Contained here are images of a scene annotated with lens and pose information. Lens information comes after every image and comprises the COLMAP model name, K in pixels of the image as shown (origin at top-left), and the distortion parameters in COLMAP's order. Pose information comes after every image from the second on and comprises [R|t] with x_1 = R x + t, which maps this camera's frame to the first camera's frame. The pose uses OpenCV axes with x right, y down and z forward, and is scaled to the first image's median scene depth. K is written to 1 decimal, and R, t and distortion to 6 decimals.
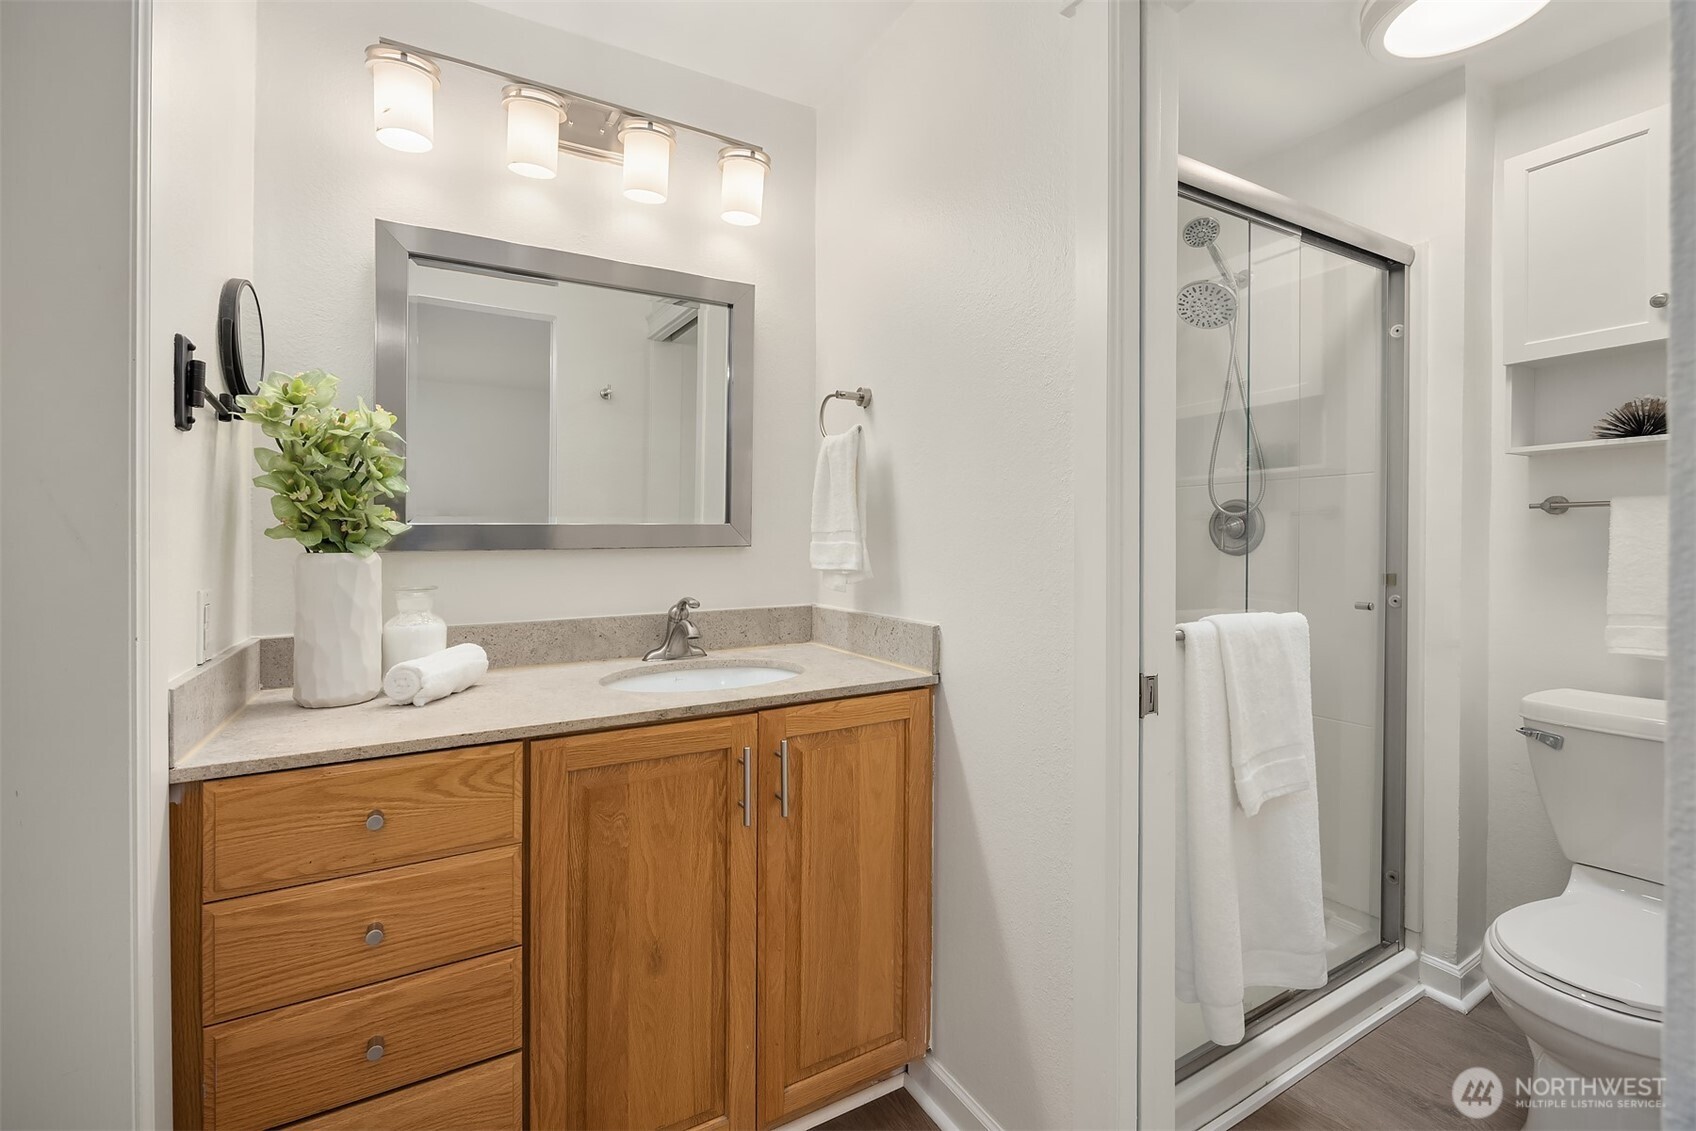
lens RADIAL K [[734.9, 0, 840.4], [0, 734.9, 529.2], [0, 0, 1]] dist [-0.001821, -0.000205]
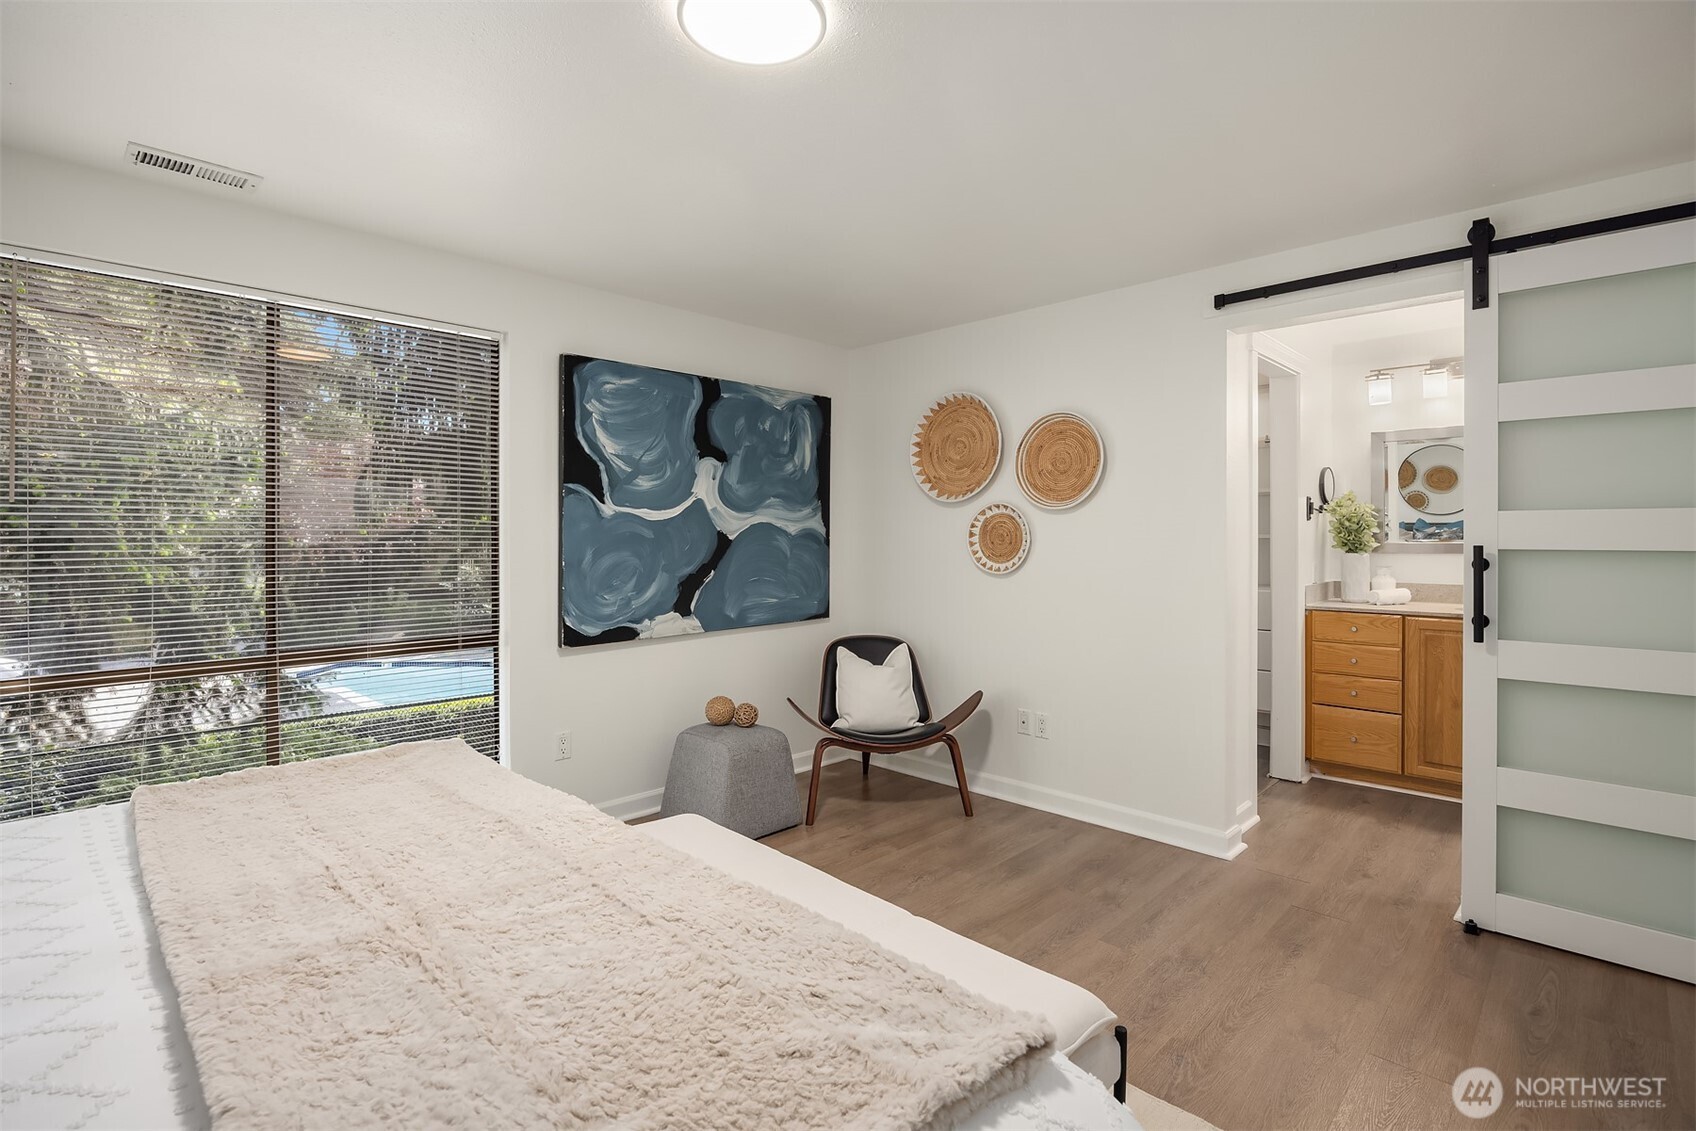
lens RADIAL K [[806.3, 0, 842.8], [0, 806.3, 554.5], [0, 0, 1]] dist [-0.002135, 0.000407]
pose [[0.267228, 0.014783, -0.963520, 2.056971], [0.011219, 0.999767, 0.018450, -0.050809], [0.963568, -0.015740, 0.267000, -2.024163]]
